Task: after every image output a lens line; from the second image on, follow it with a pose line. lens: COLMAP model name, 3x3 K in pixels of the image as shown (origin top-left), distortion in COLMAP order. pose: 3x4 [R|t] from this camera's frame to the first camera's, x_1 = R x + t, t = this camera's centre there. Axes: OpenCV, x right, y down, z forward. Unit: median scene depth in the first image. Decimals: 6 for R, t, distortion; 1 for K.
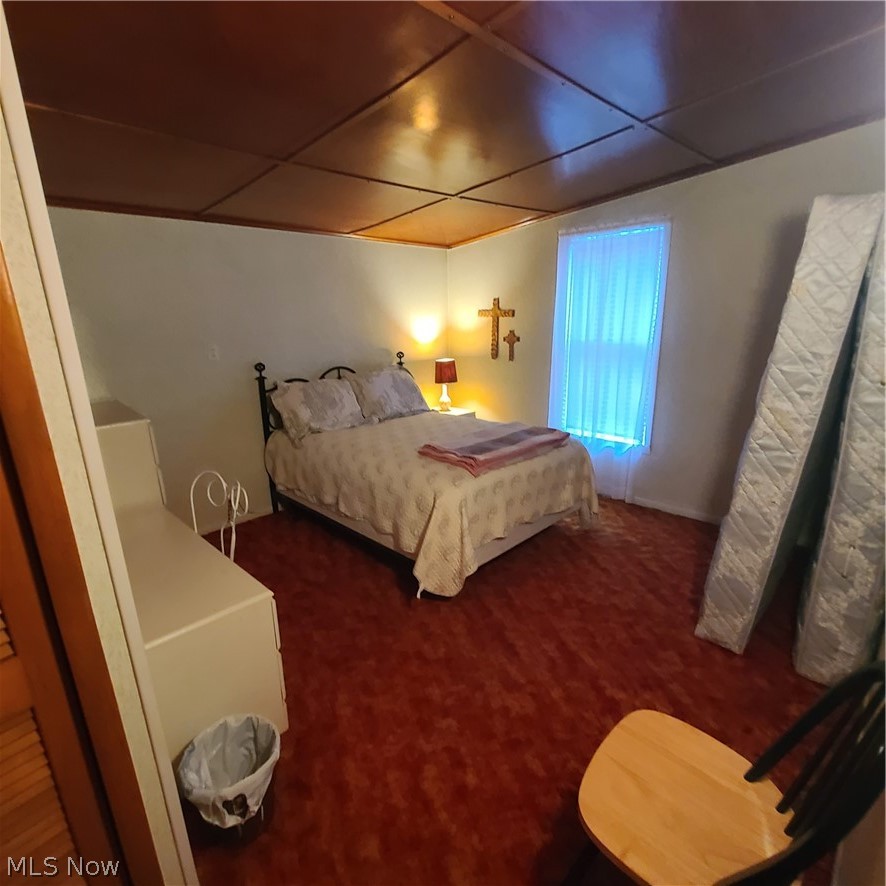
lens RADIAL K [[482.9, 0, 447.2], [0, 482.9, 446.4], [0, 0, 1]] dist [-0.003270, -0.001293]
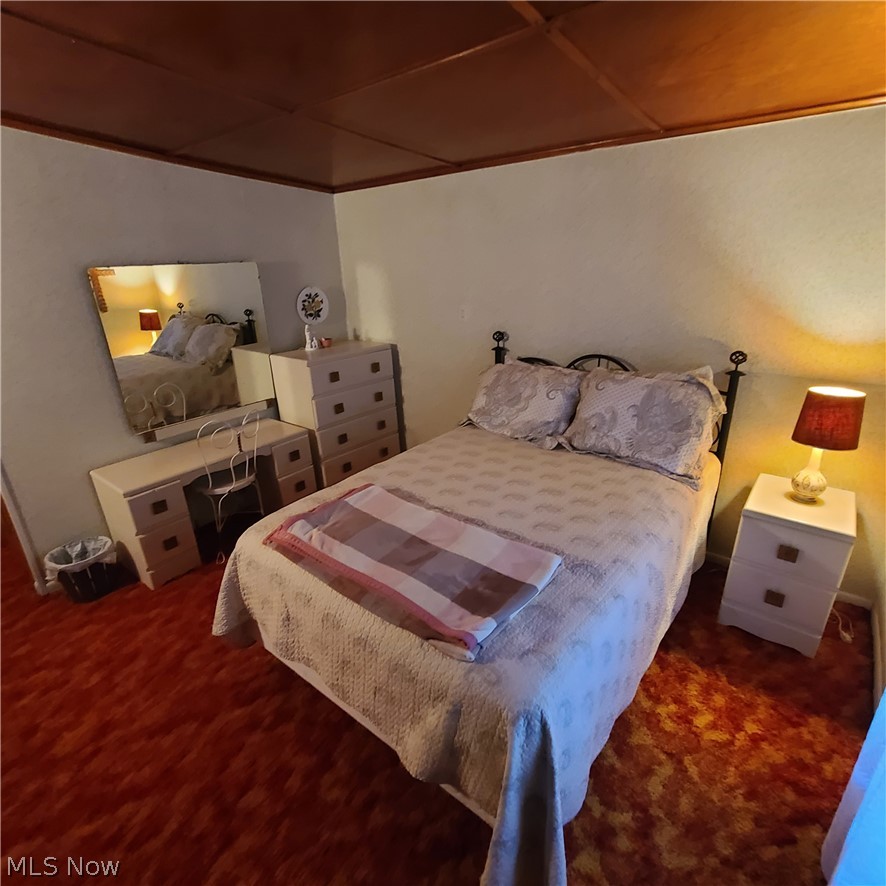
lens RADIAL K [[482.9, 0, 447.2], [0, 482.9, 446.4], [0, 0, 1]] dist [-0.003270, -0.001293]
pose [[0.100922, 0.377543, -0.920476, 0.451583], [-0.232098, 0.908606, 0.347227, -0.248829], [0.967443, 0.178598, 0.179325, 0.742889]]
